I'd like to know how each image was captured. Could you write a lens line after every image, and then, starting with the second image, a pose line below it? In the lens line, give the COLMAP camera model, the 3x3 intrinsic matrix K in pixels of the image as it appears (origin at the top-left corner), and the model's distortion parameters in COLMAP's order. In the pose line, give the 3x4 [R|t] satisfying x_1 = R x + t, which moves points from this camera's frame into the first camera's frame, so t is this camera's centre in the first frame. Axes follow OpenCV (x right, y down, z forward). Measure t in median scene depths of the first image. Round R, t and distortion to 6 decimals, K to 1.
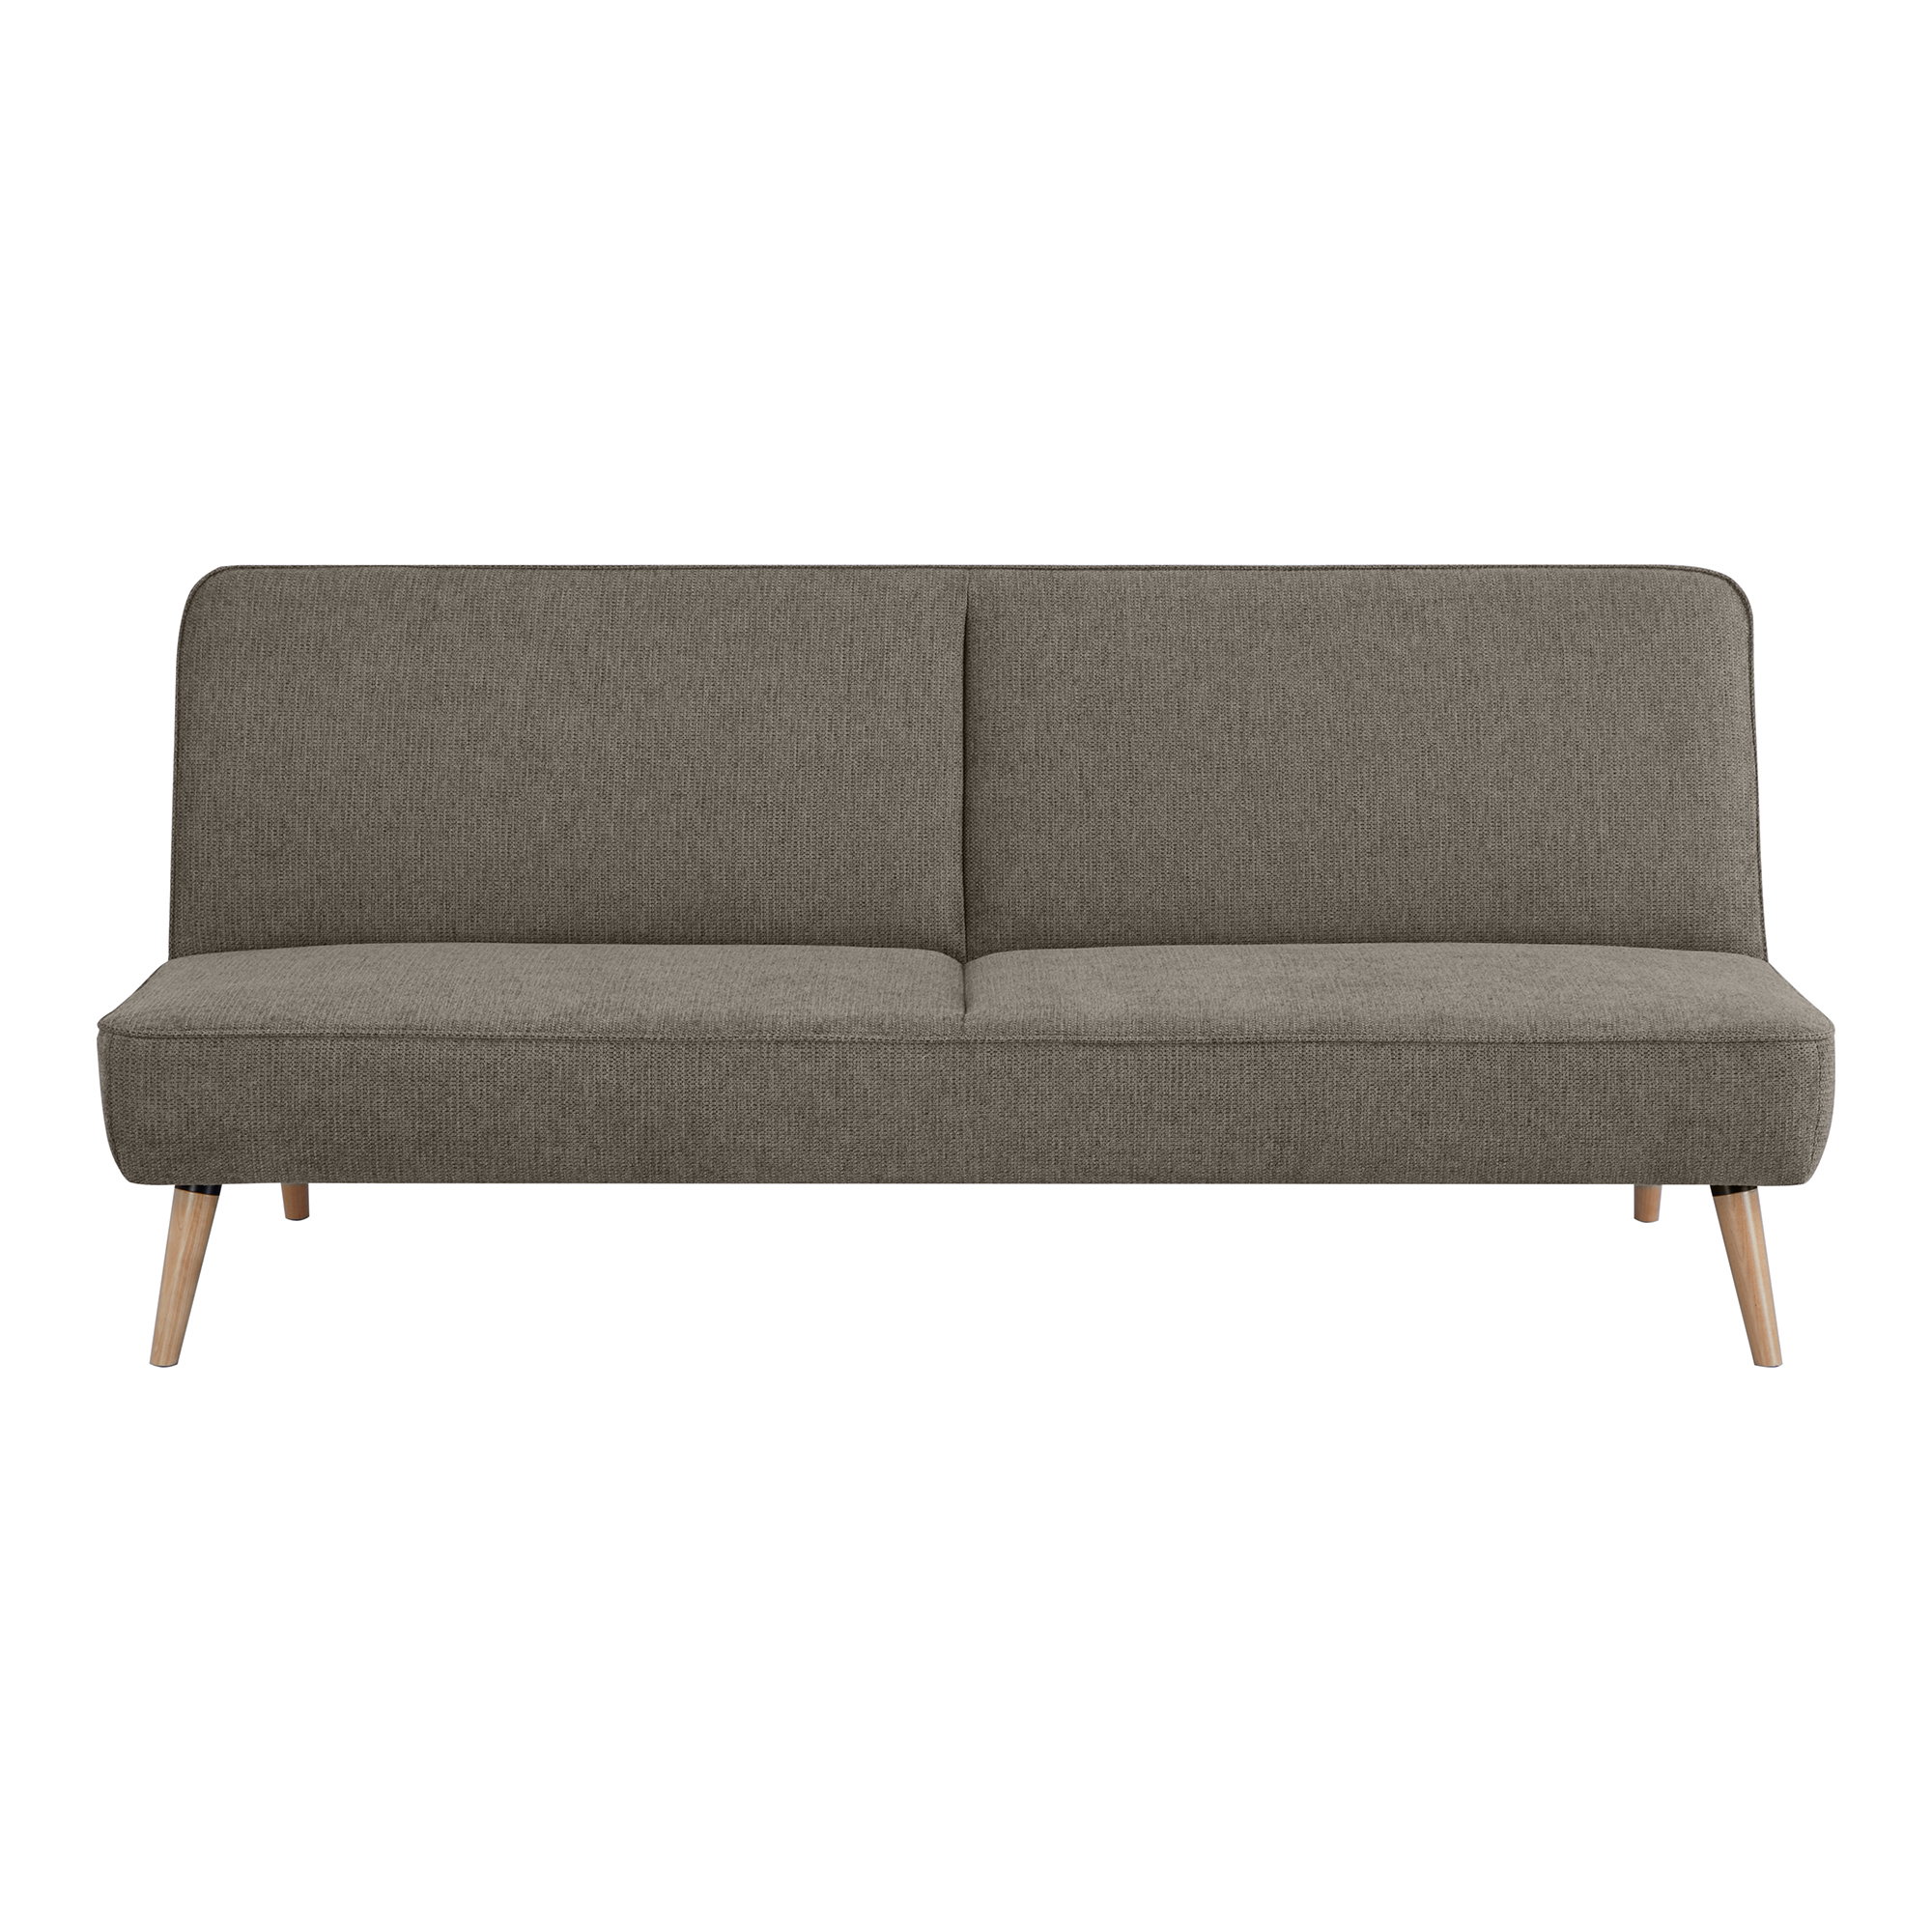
lens RADIAL K [[4911.5, 0, 966.3], [0, 4911.5, 926.1], [0, 0, 1]] dist [-0.226591, 0.102060]
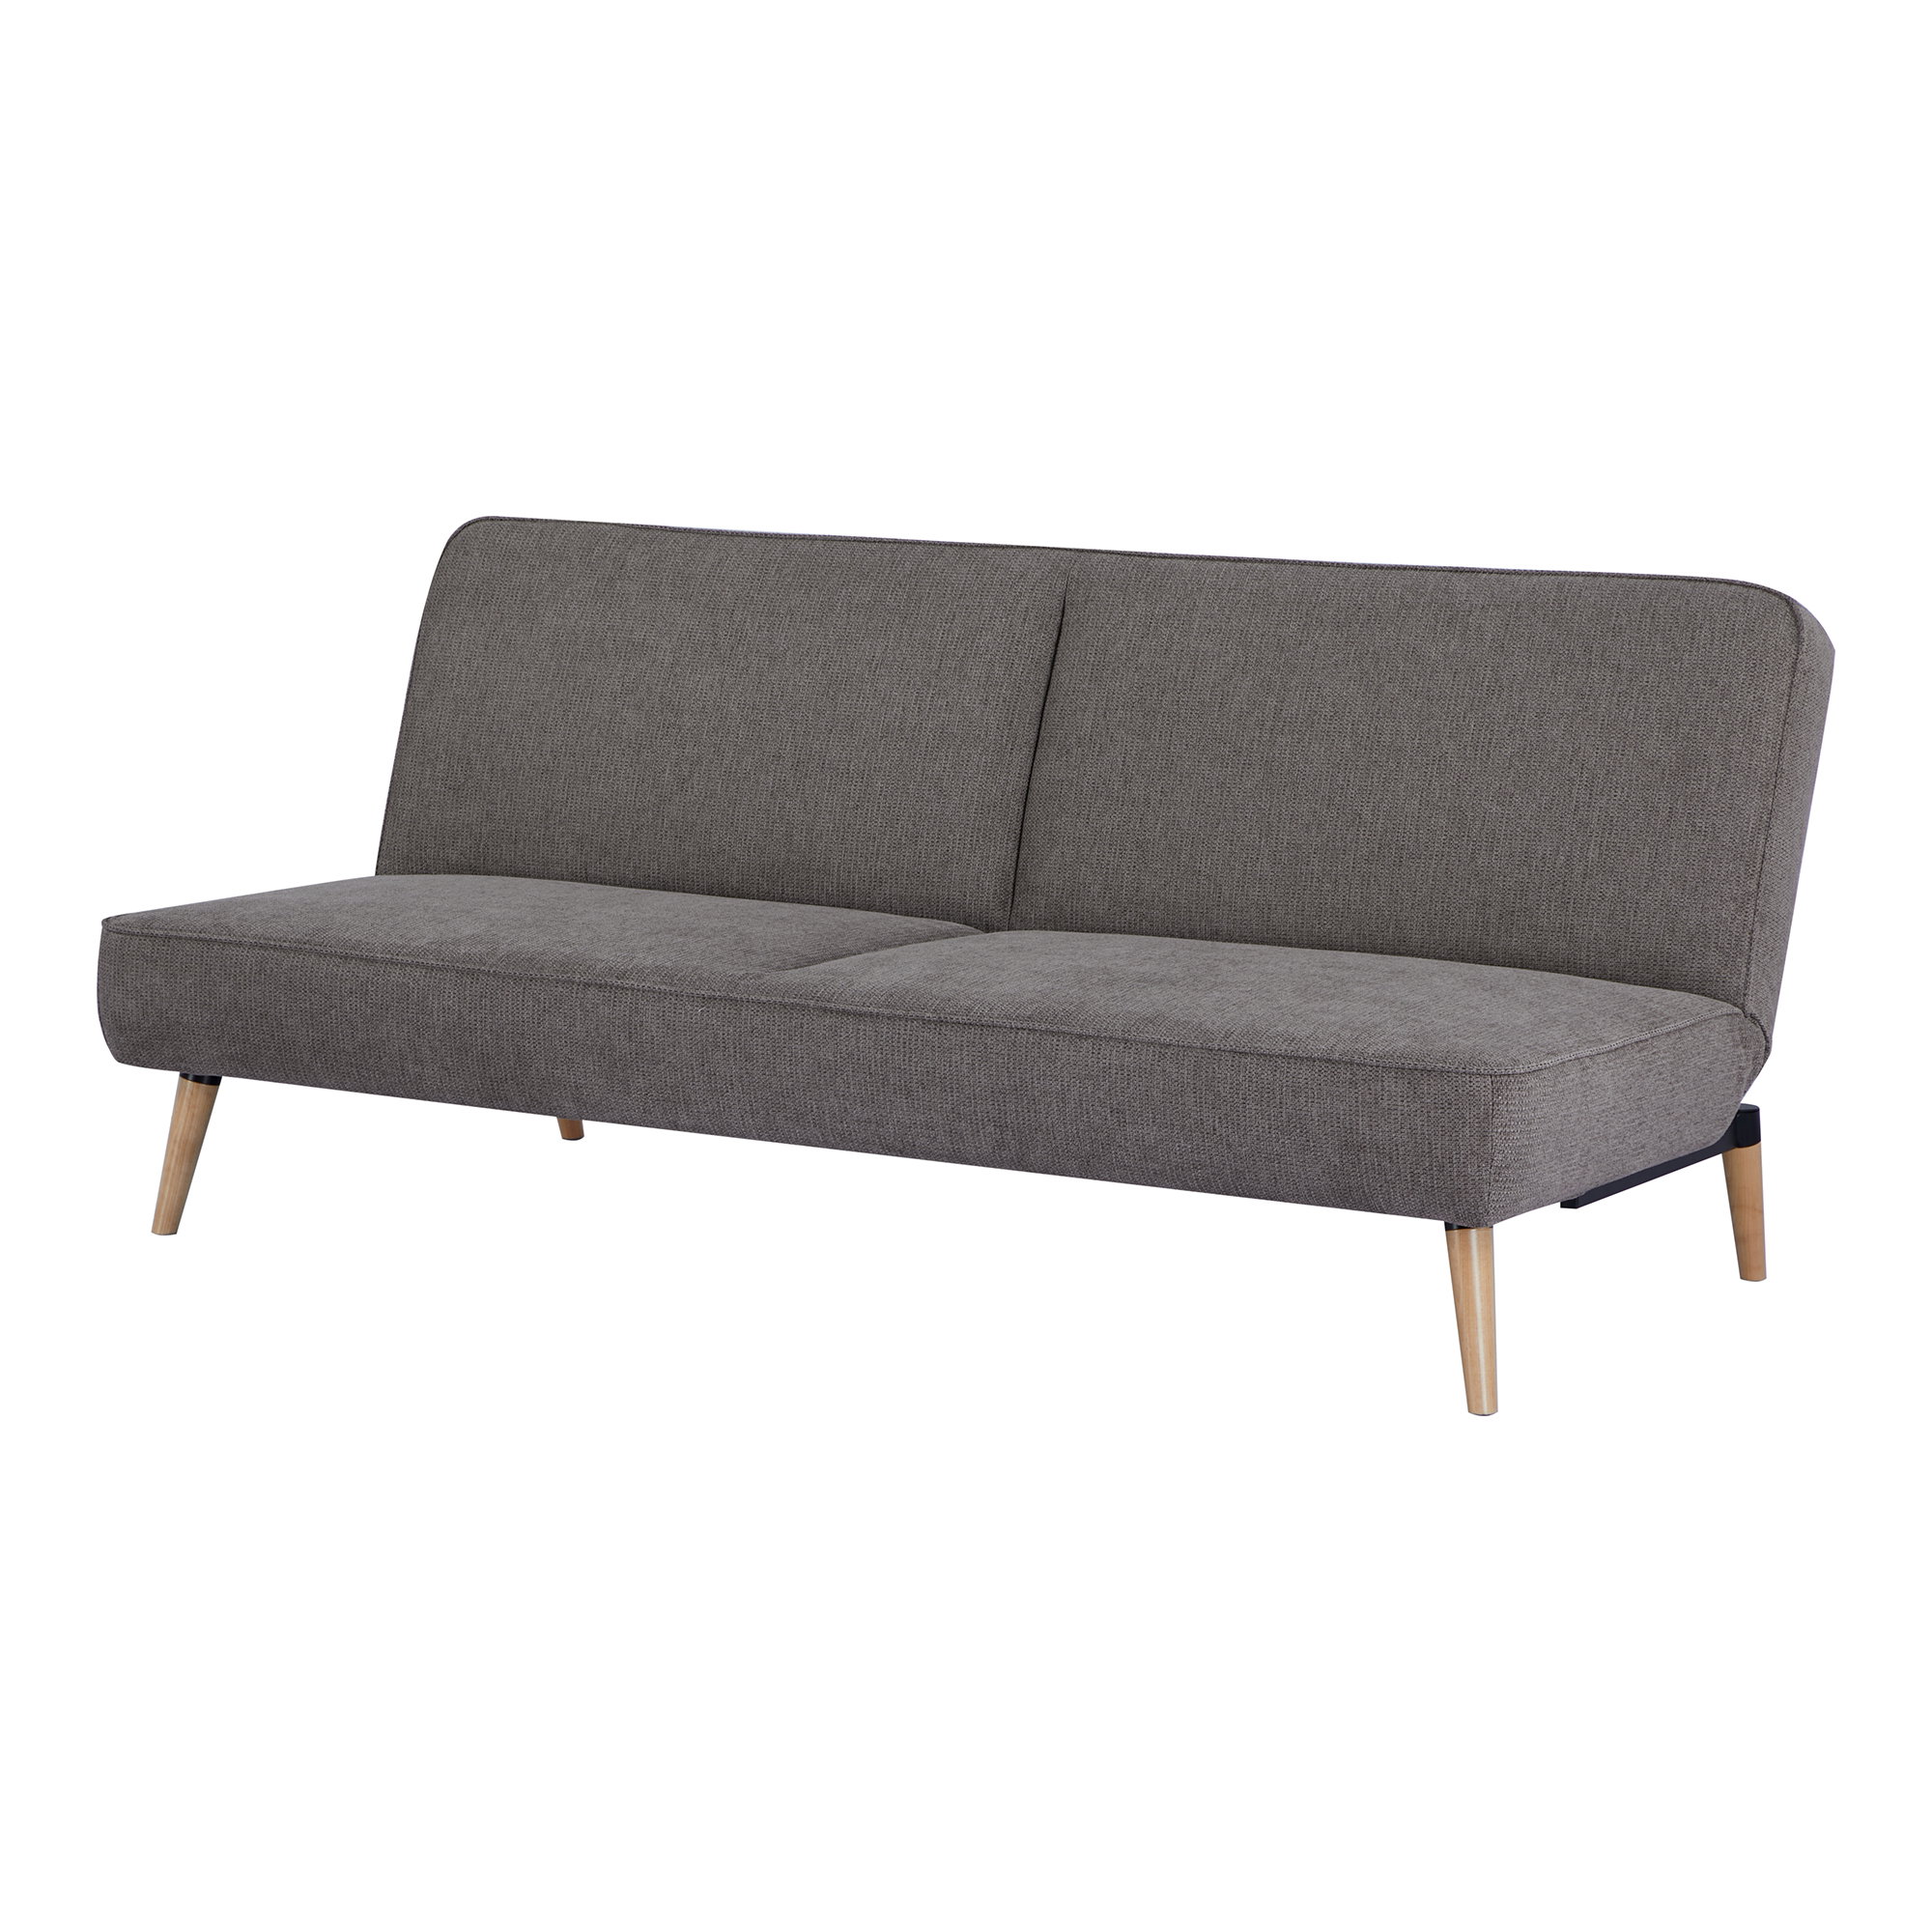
lens RADIAL K [[5195.2, 0, 966.0], [0, 5195.2, 966.0], [0, 0, 1]] dist [-0.083421, -9.367587]
pose [[0.866053, 0.082390, -0.493117, 0.521846], [-0.080986, 0.996420, 0.024247, -0.012468], [0.493350, 0.018937, 0.869625, 0.064652]]
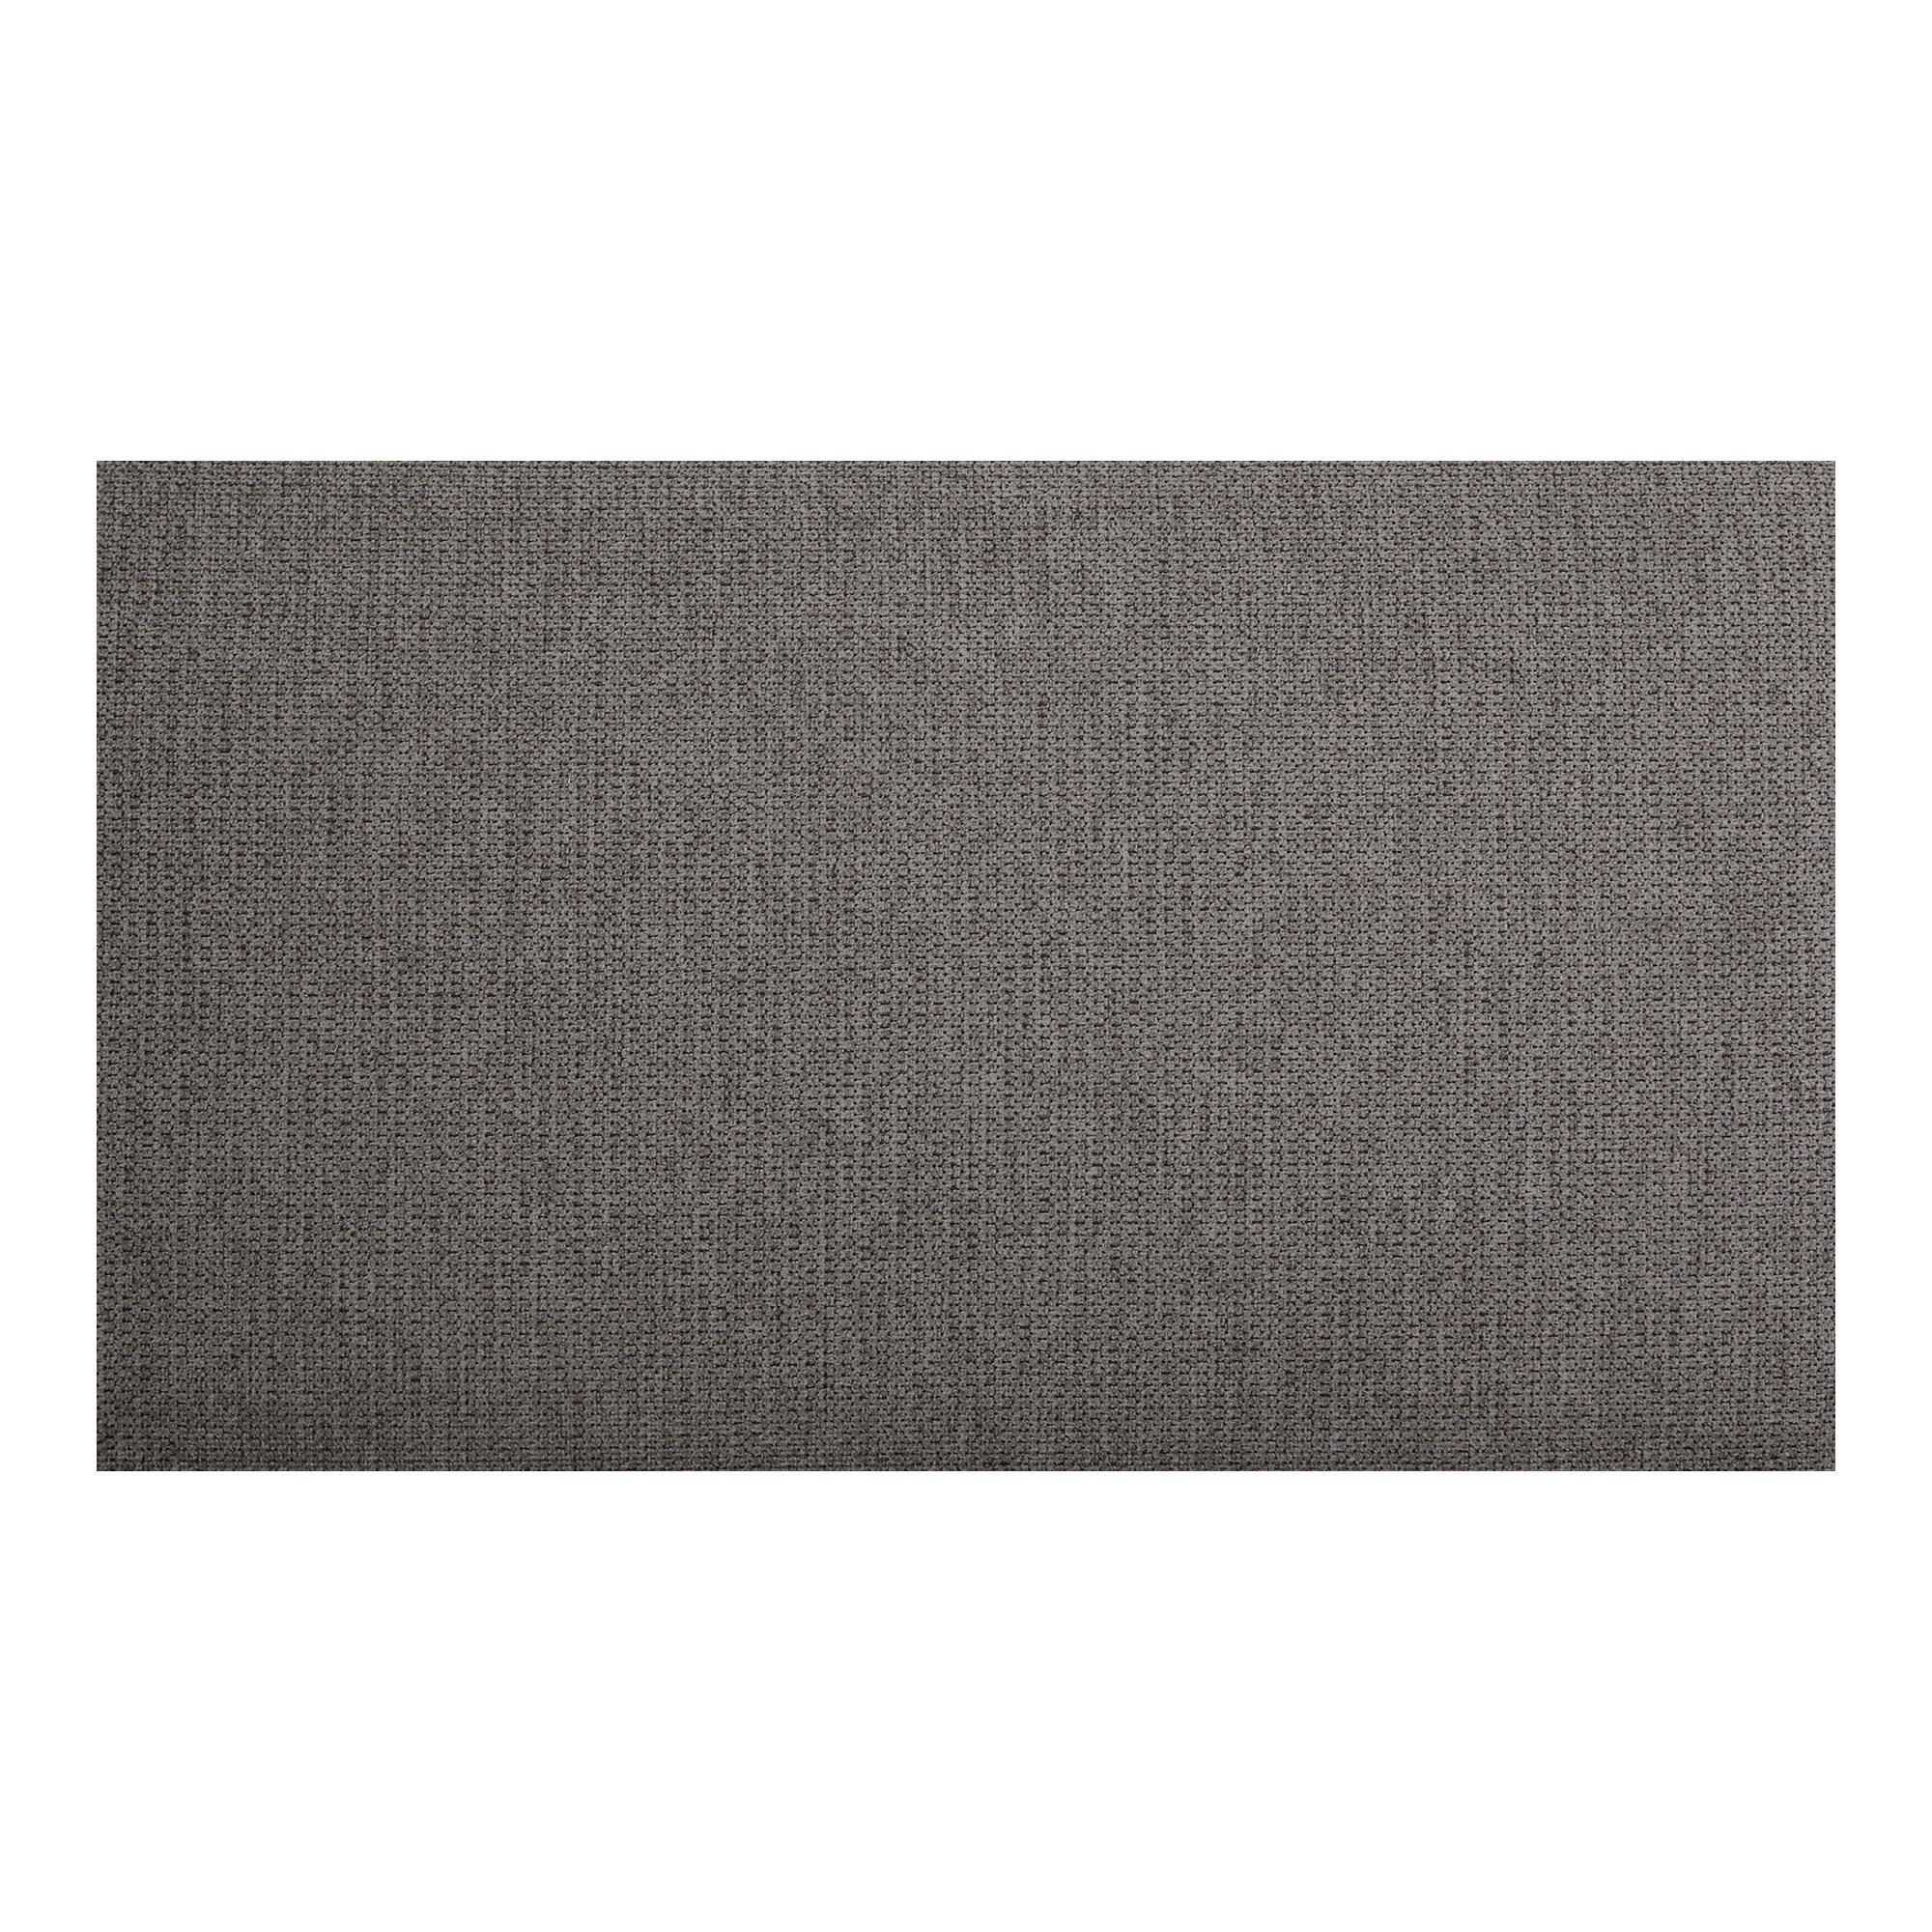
lens RADIAL K [[4594.1, 0, 1070.1], [0, 4594.1, 964.9], [0, 0, 1]] dist [-0.043105, 0.221659]
pose [[0.997596, 0.013503, 0.067966, 0.073944], [-0.020839, 0.993888, 0.108407, -0.070660], [-0.066086, -0.109562, 0.991781, 0.674349]]
